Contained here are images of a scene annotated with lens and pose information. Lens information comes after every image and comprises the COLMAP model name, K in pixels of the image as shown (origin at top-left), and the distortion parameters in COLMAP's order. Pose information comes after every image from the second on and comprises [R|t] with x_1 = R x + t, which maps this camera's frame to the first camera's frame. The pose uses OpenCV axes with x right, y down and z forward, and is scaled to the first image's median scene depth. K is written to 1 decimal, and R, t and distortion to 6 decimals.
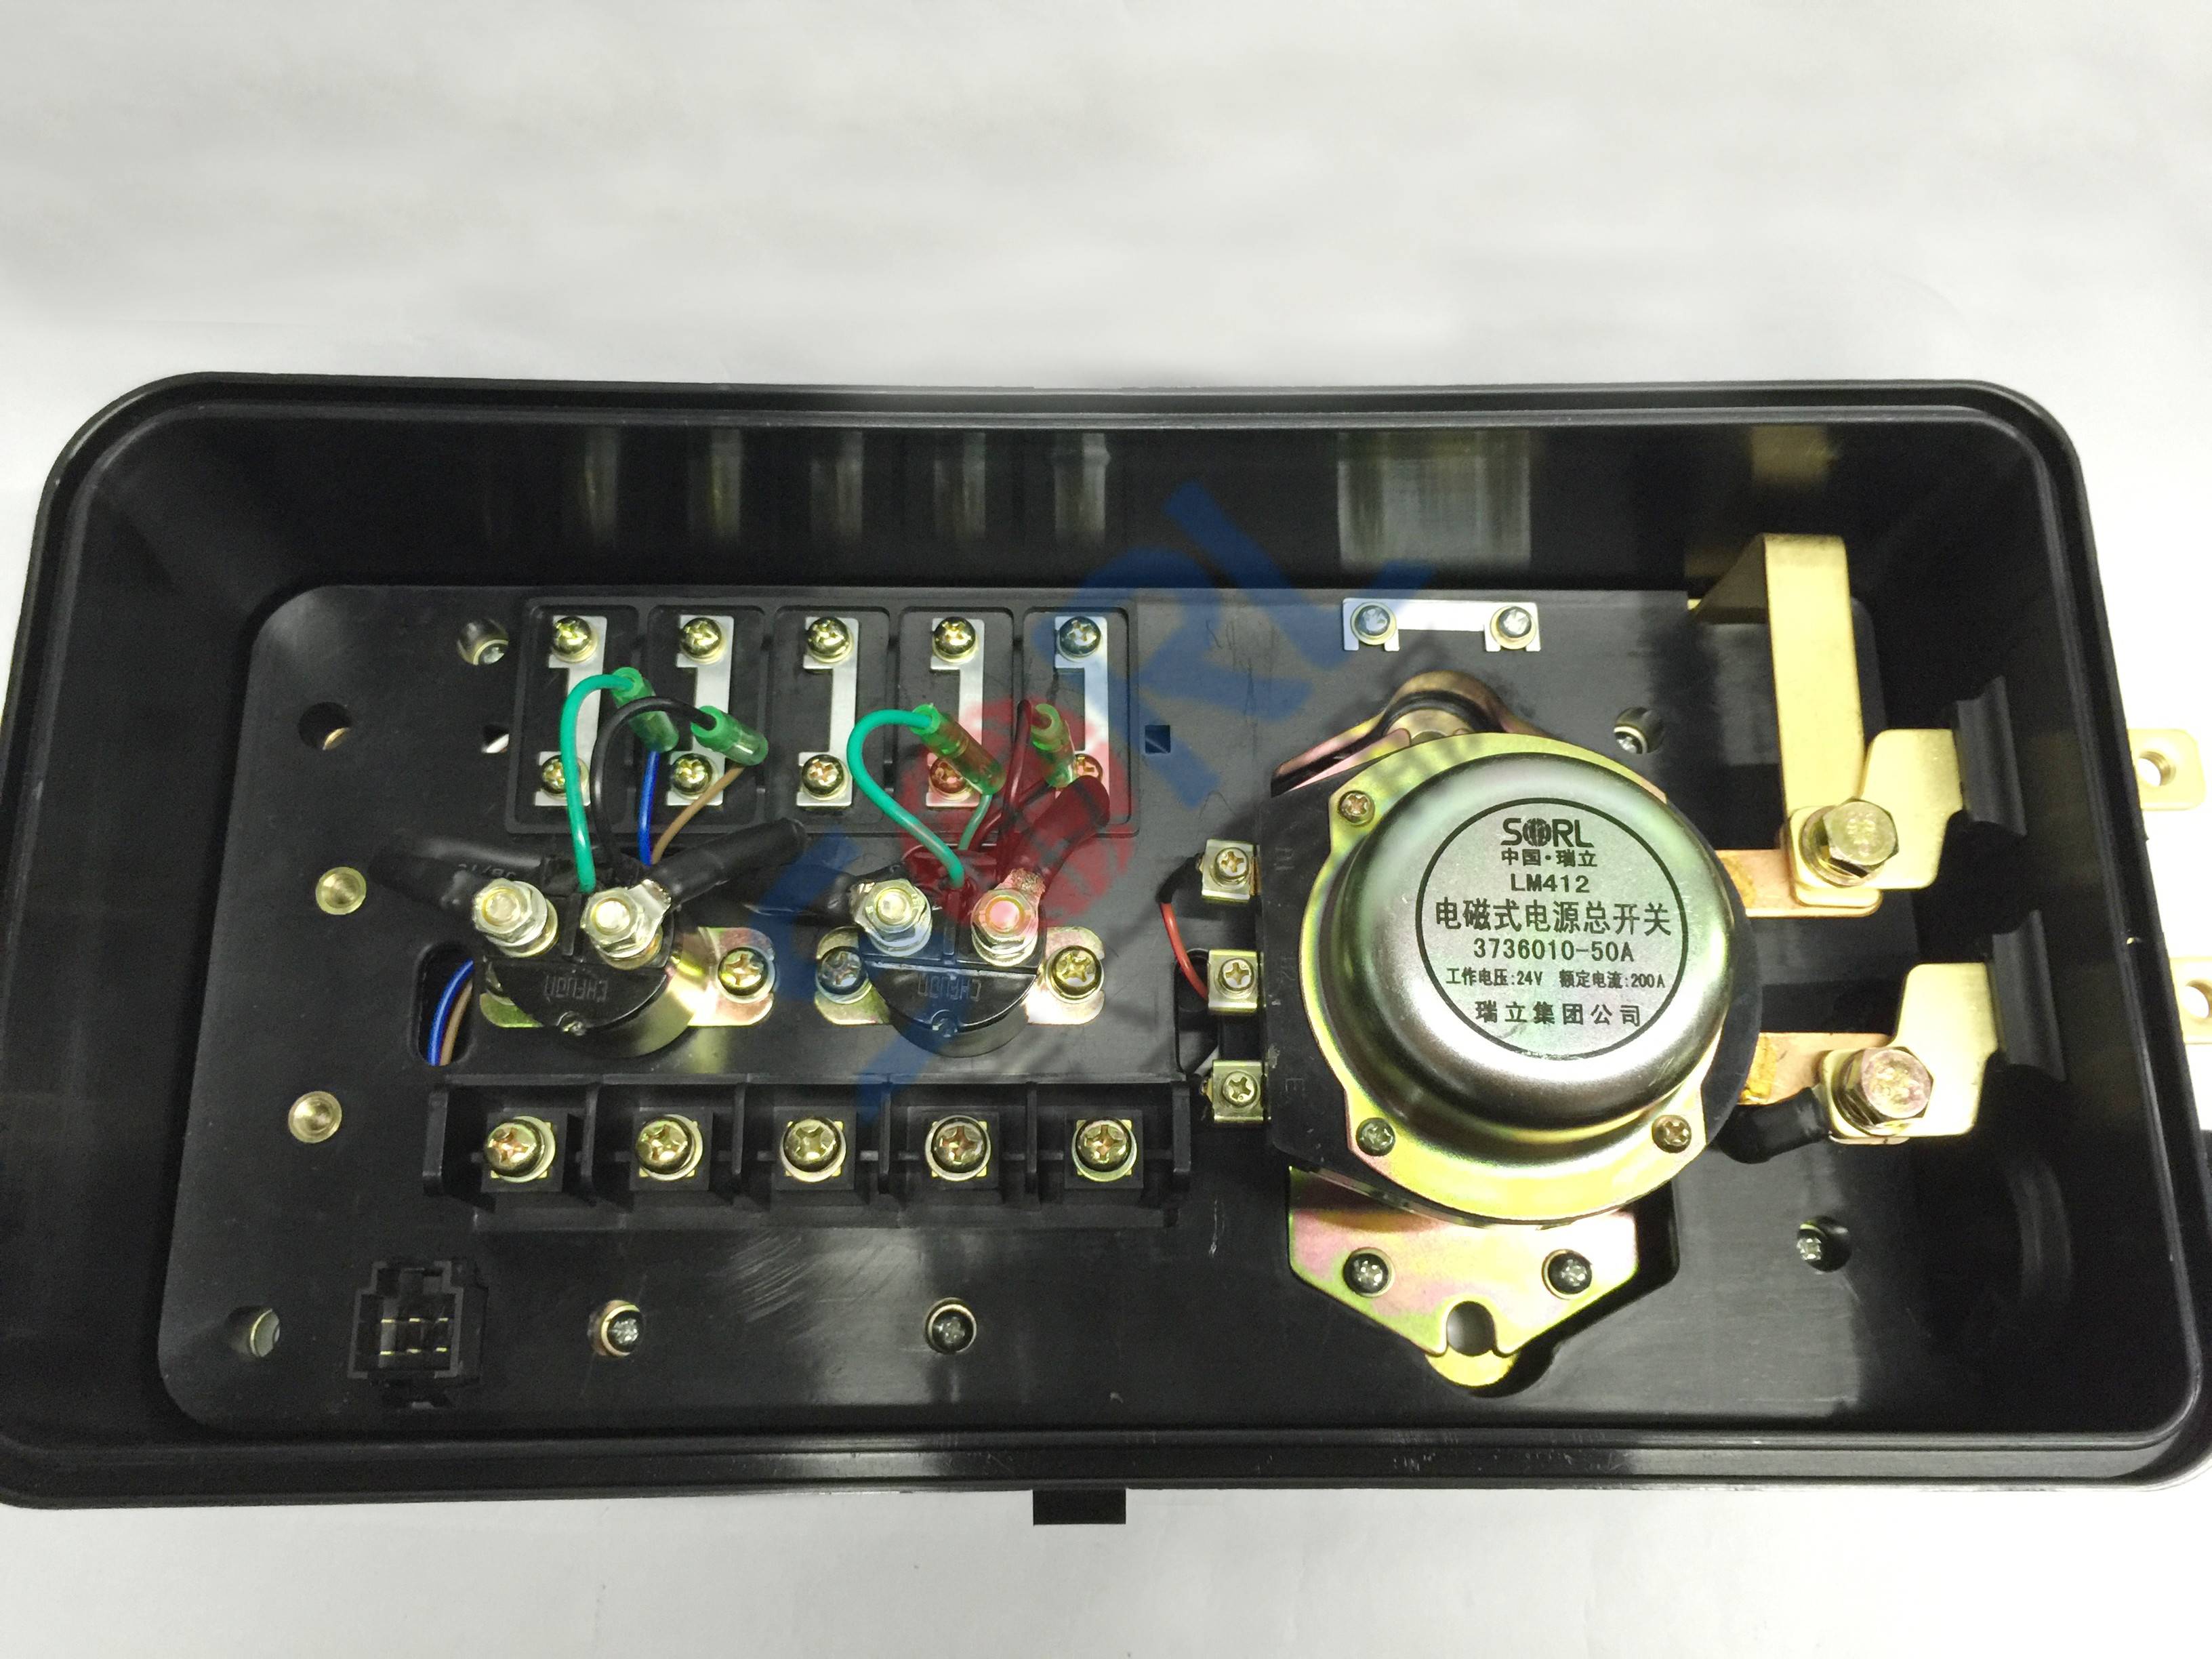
lens RADIAL K [[1926.5, 0, 1106.0], [0, 1926.5, 829.5], [0, 0, 1]] dist [0.053147, -0.005439]
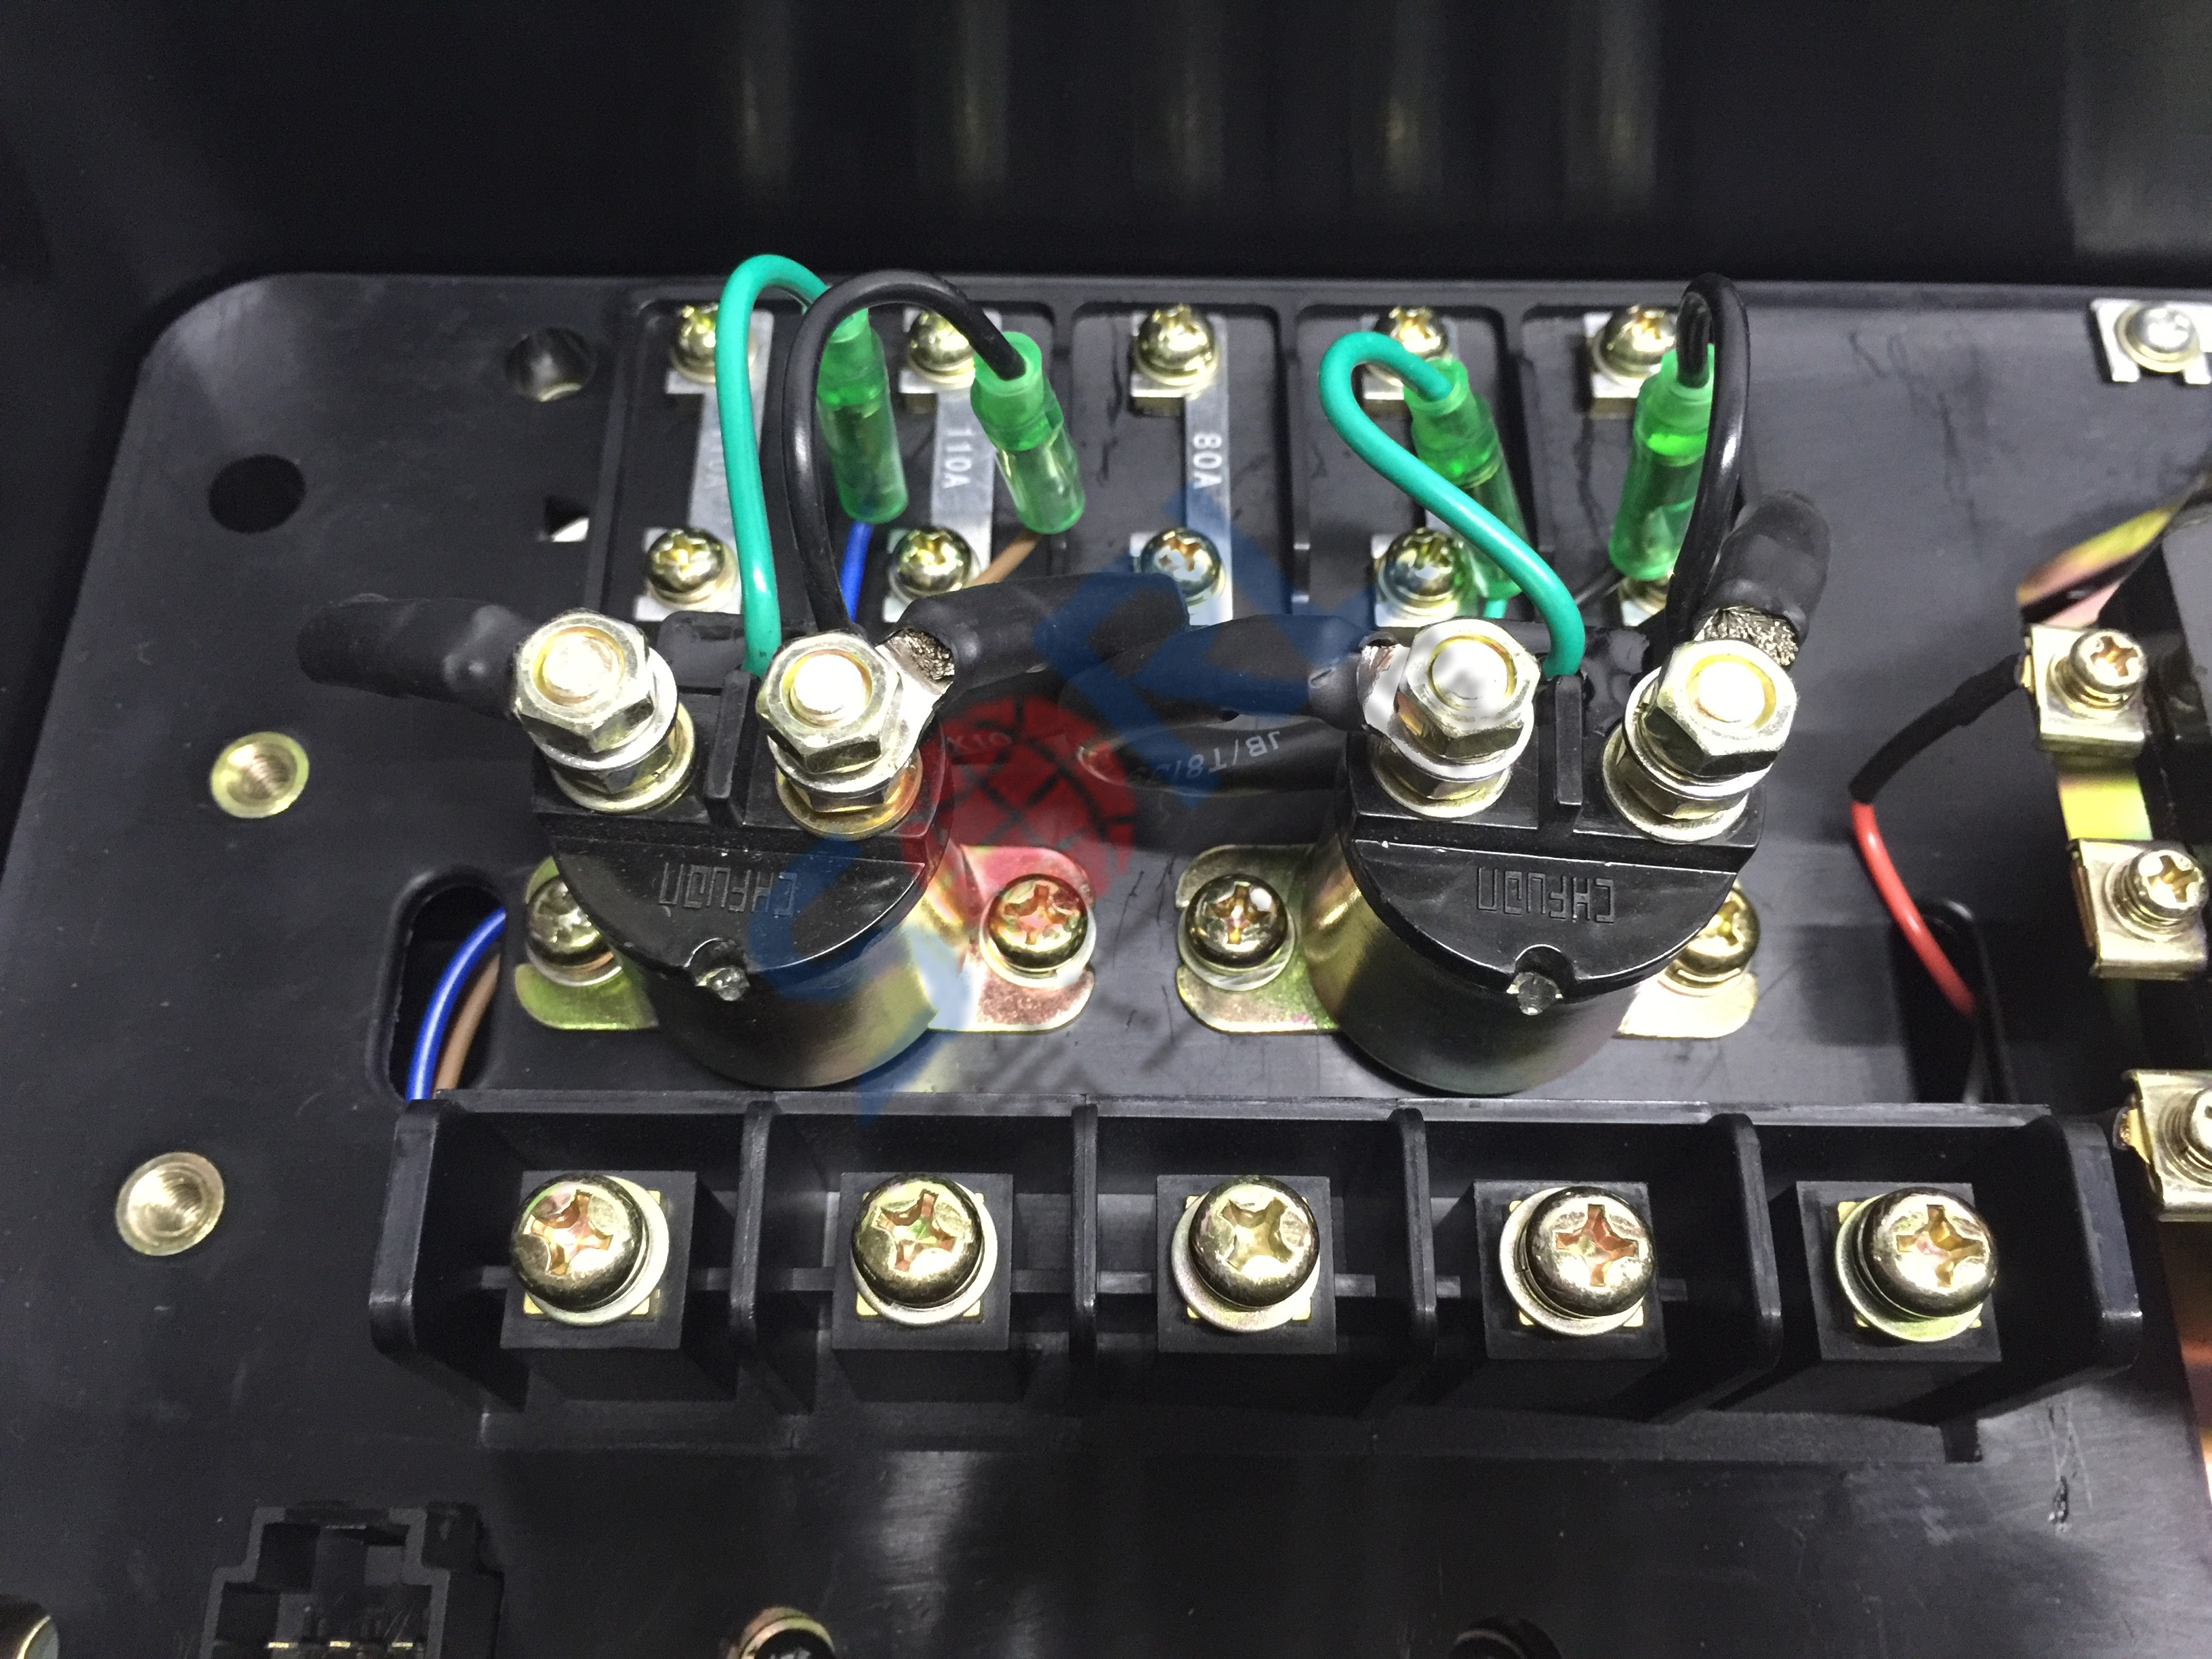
lens RADIAL K [[1931.0, 0, 1106.0], [0, 1931.0, 829.5], [0, 0, 1]] dist [0.011409, 0.001150]
pose [[0.999893, 0.006196, -0.013266, -0.170073], [-0.008009, 0.989933, -0.141312, 0.124826], [0.012257, 0.141403, 0.989876, 0.521324]]
